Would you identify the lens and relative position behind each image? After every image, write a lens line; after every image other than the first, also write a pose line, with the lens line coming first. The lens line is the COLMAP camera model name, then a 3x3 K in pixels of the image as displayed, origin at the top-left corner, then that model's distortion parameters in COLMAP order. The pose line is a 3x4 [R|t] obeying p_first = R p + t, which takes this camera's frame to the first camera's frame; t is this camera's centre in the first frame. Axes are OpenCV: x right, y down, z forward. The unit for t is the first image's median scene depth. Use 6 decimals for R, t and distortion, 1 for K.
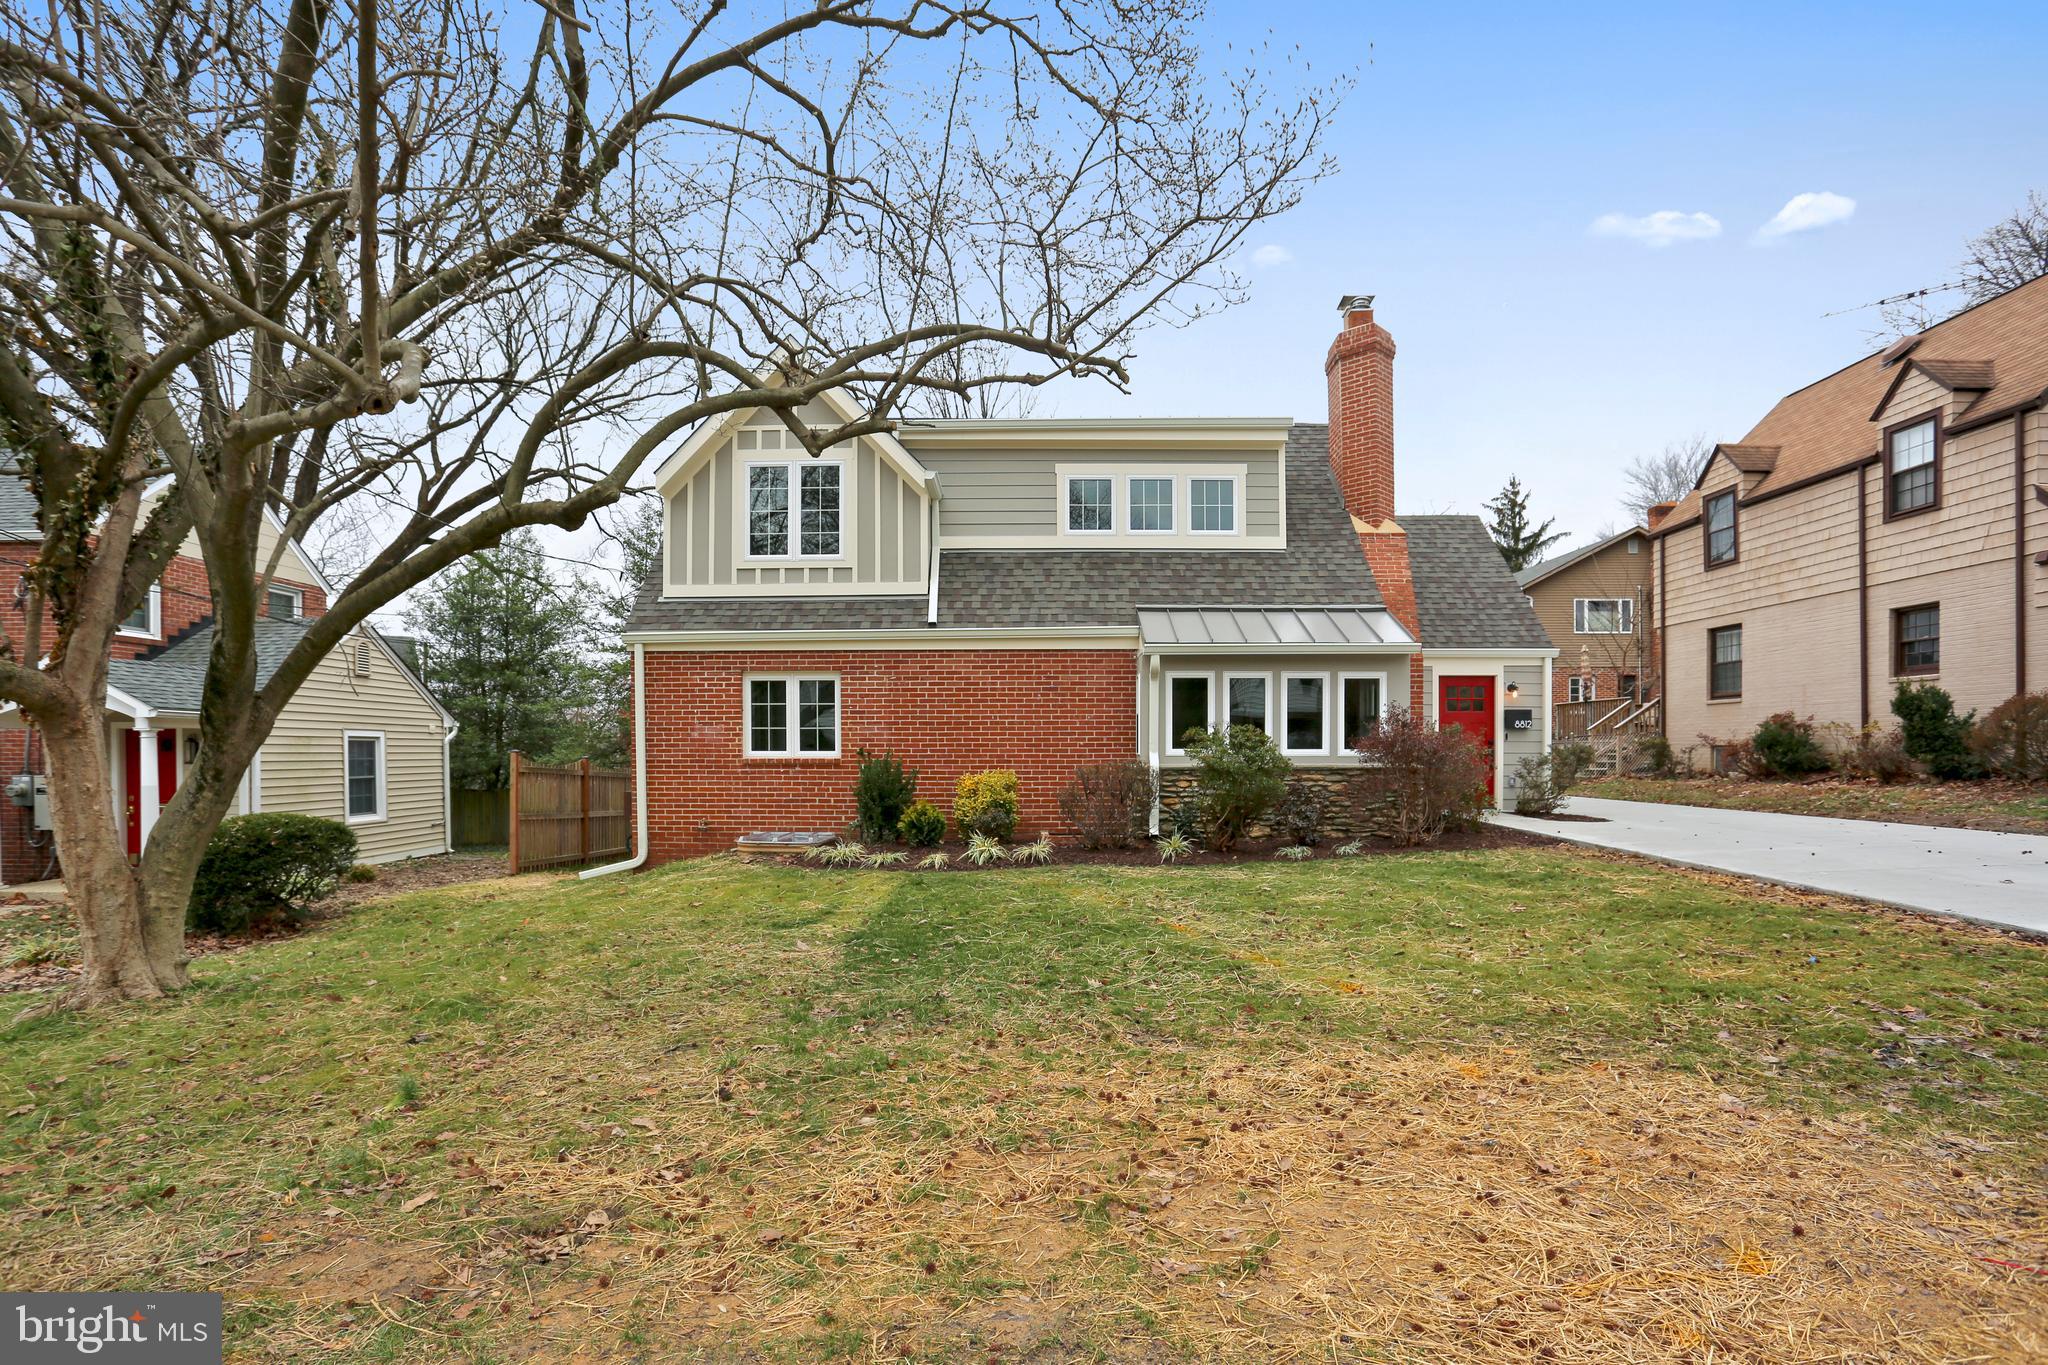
lens RADIAL K [[1013.3, 0, 1025.0], [0, 1013.3, 748.3], [0, 0, 1]] dist [-0.046049, 0.001898]
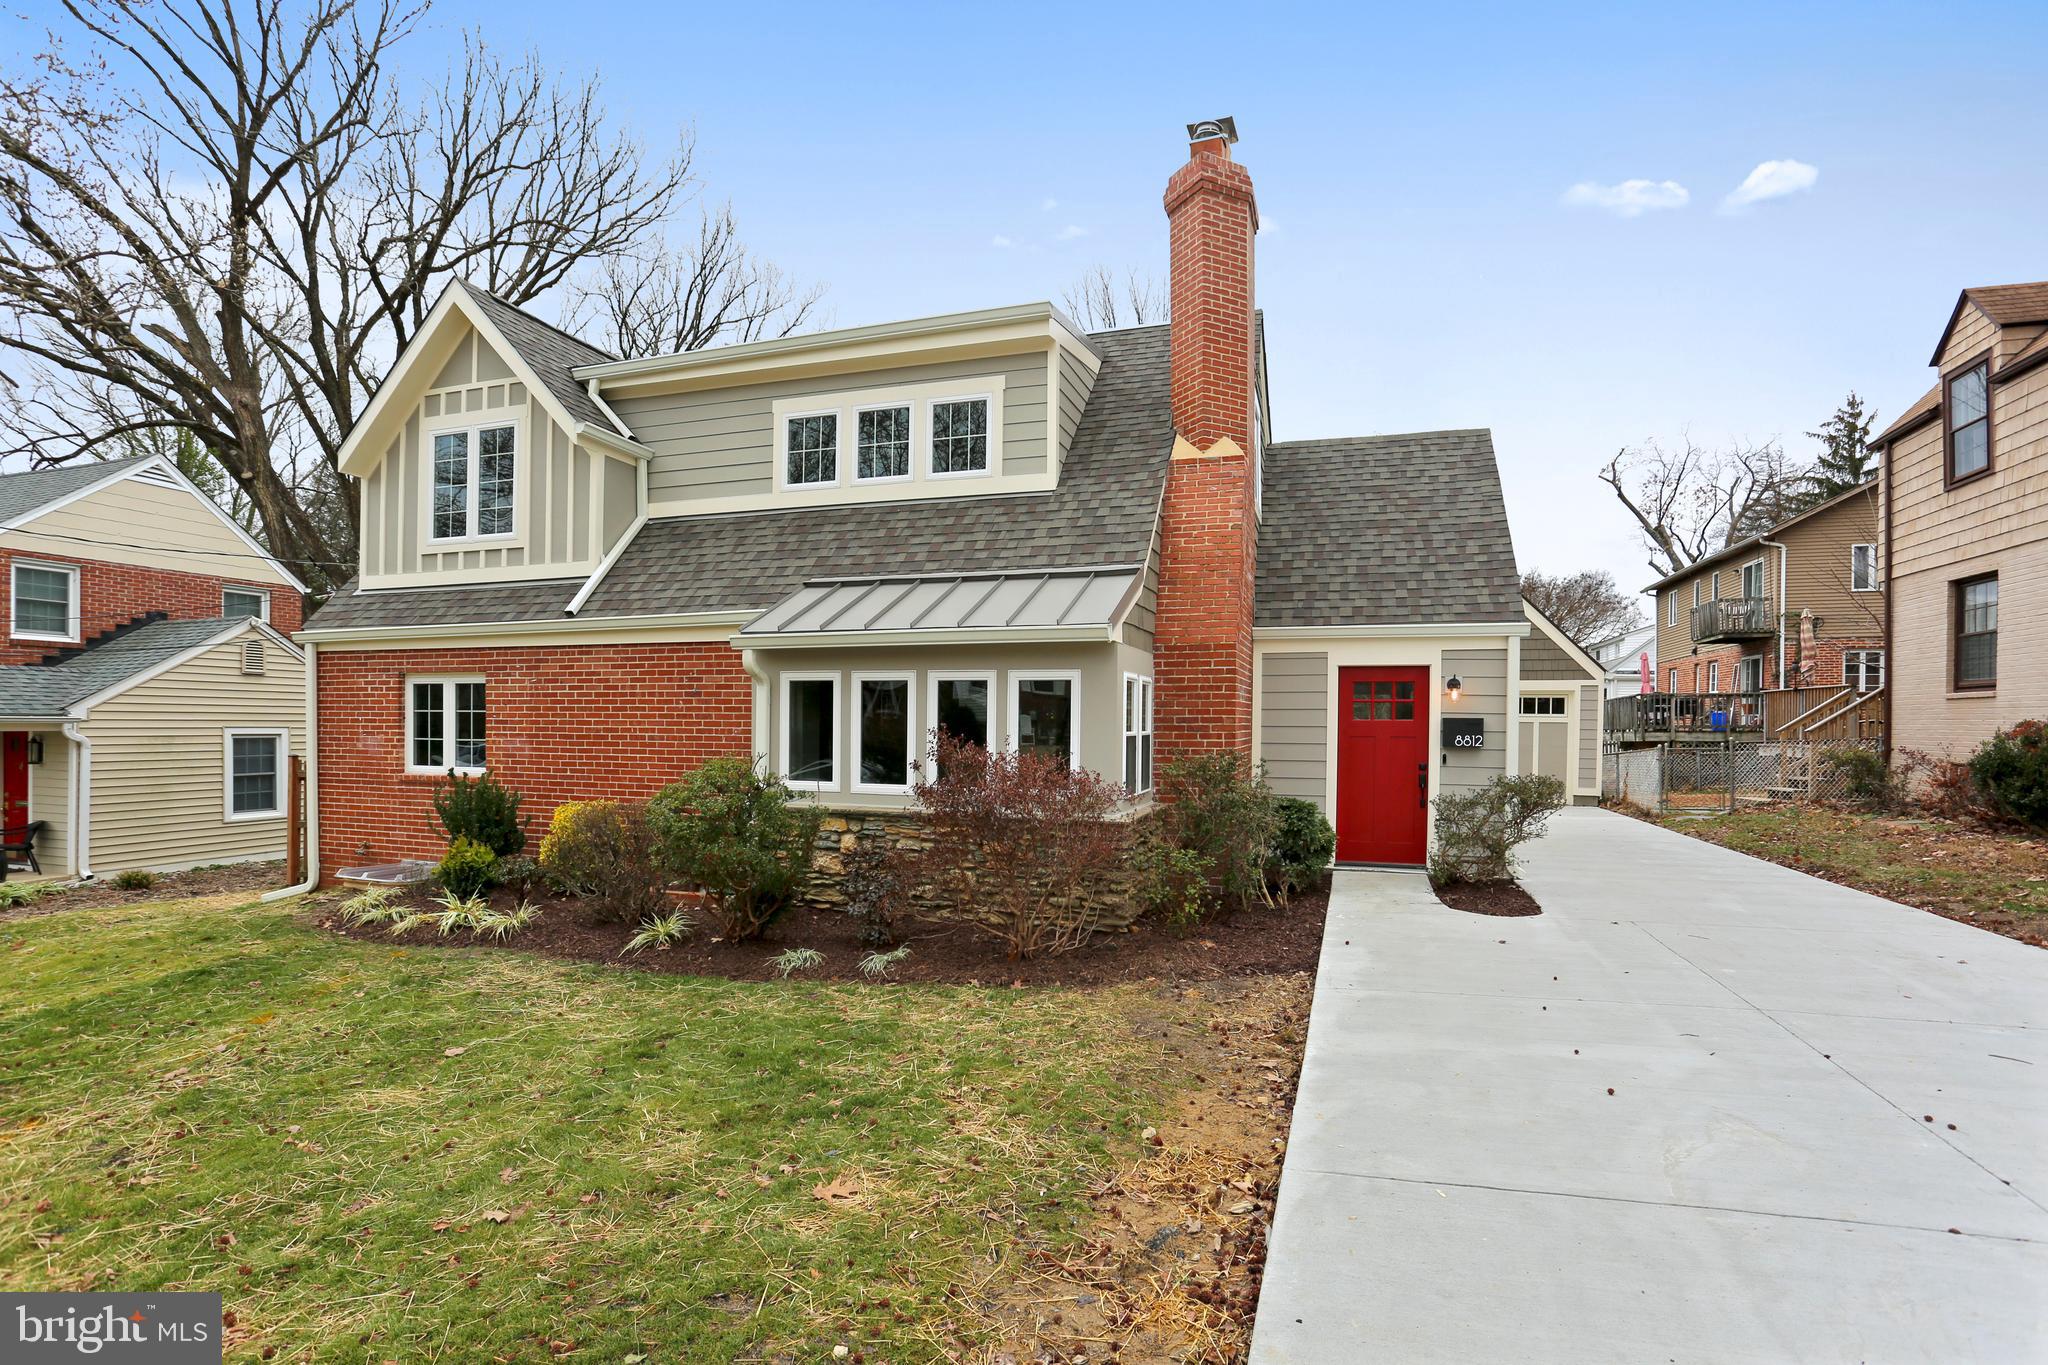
lens RADIAL K [[995.3, 0, 1032.5], [0, 995.3, 733.4], [0, 0, 1]] dist [-0.057112, 0.017437]
pose [[0.954264, 0.012804, -0.298692, 0.448643], [-0.008362, 0.999835, 0.016143, -0.039433], [0.298849, -0.012907, 0.954213, 0.333264]]
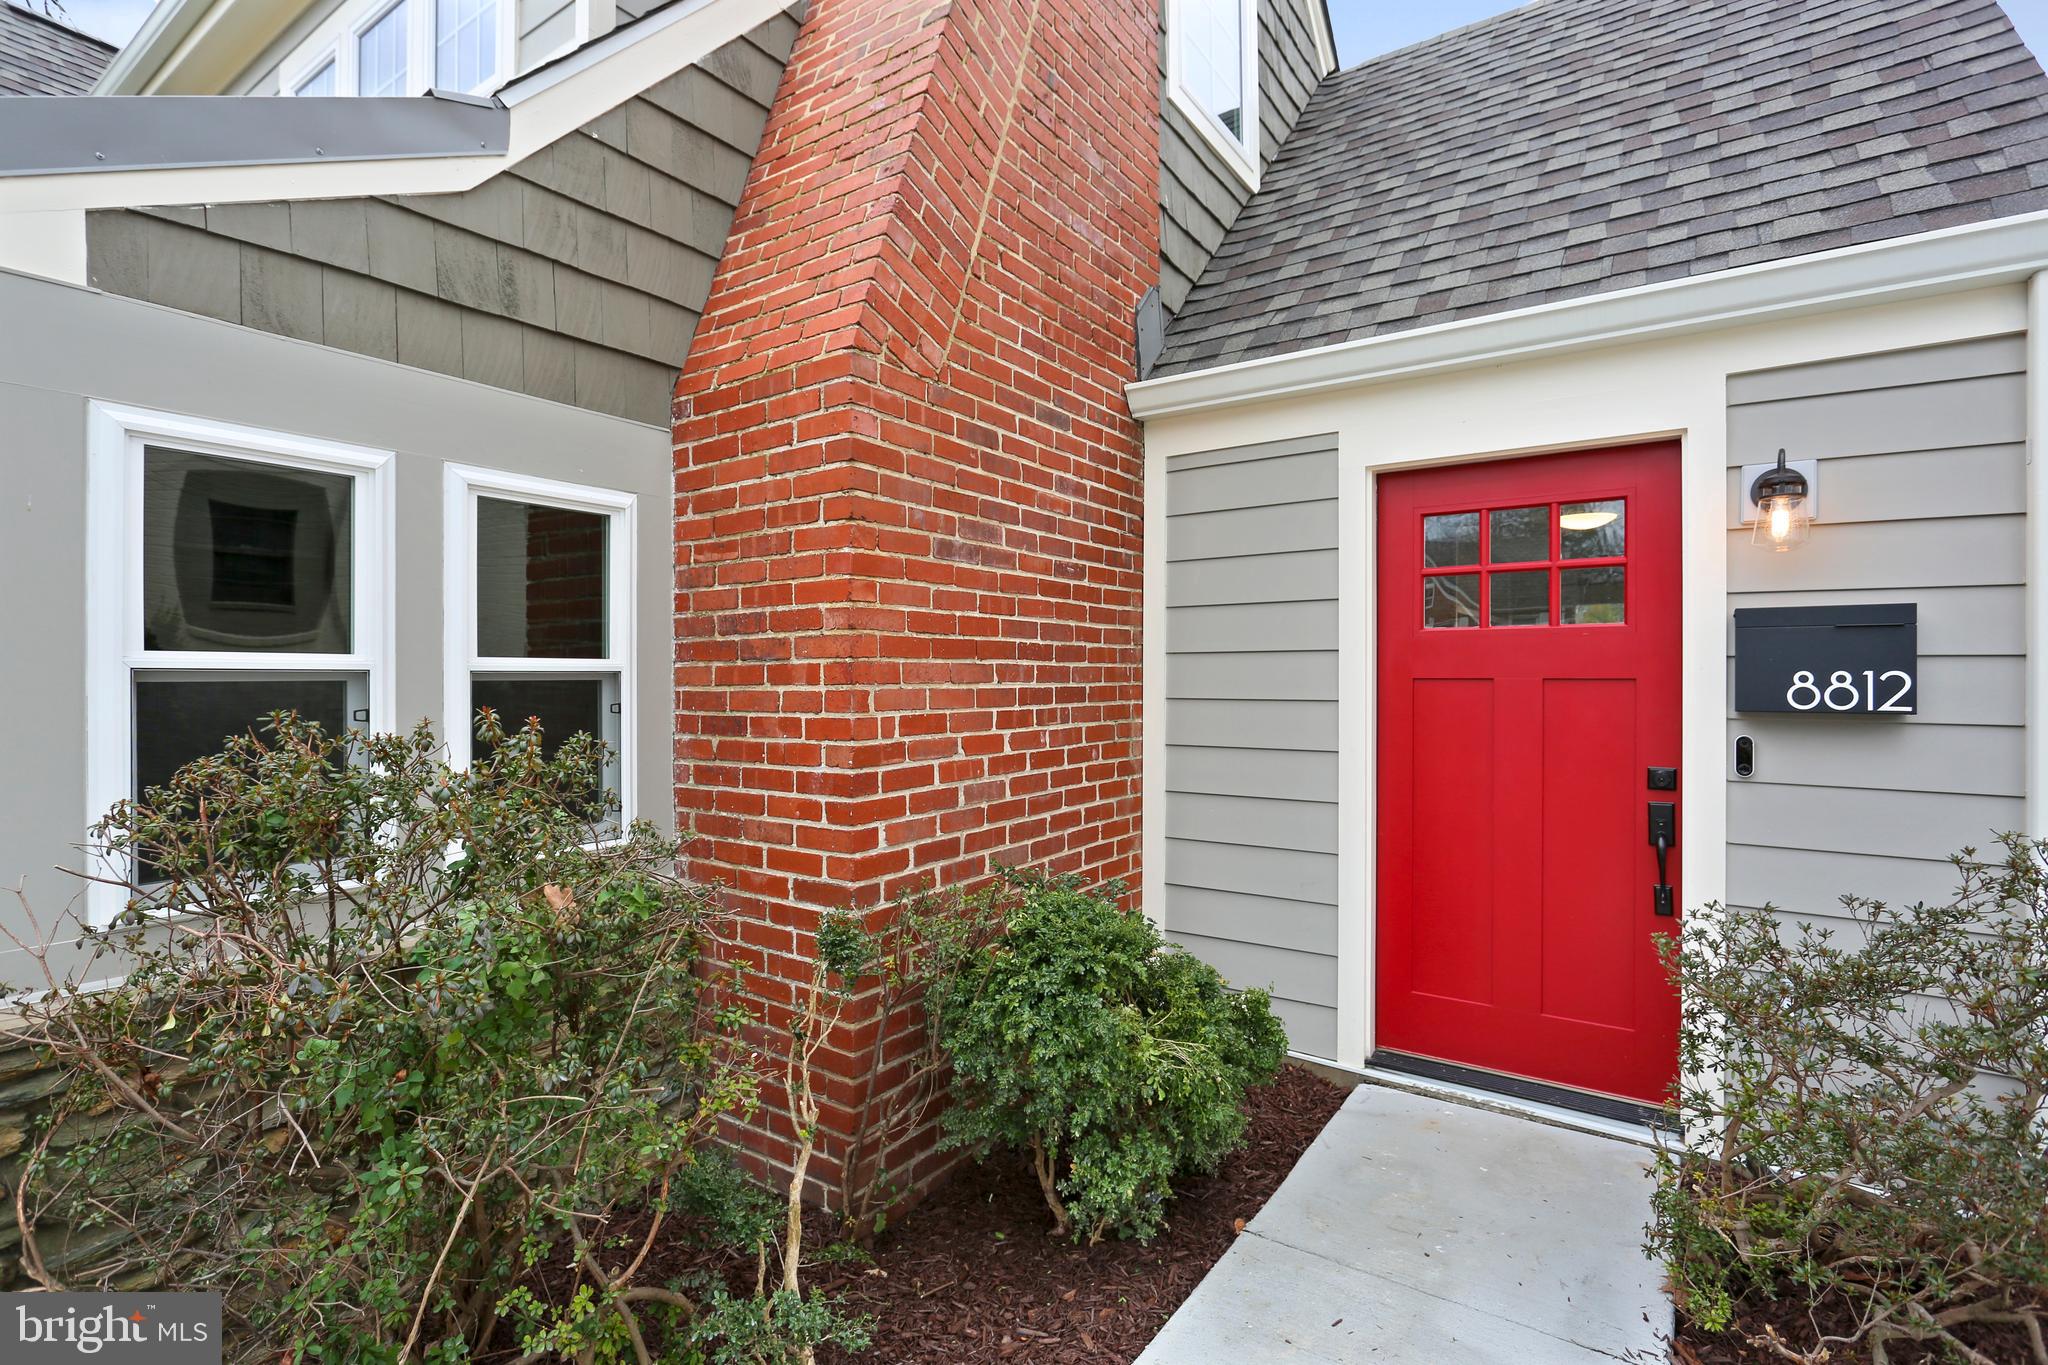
lens RADIAL K [[962.7, 0, 1024.0], [0, 962.7, 682.5], [0, 0, 1]] dist [-0.009977, 0.000465]
pose [[0.821906, 0.003228, -0.569615, 0.508579], [-0.000736, 0.999989, 0.004604, -0.027967], [0.569623, -0.003365, 0.821899, 0.839246]]
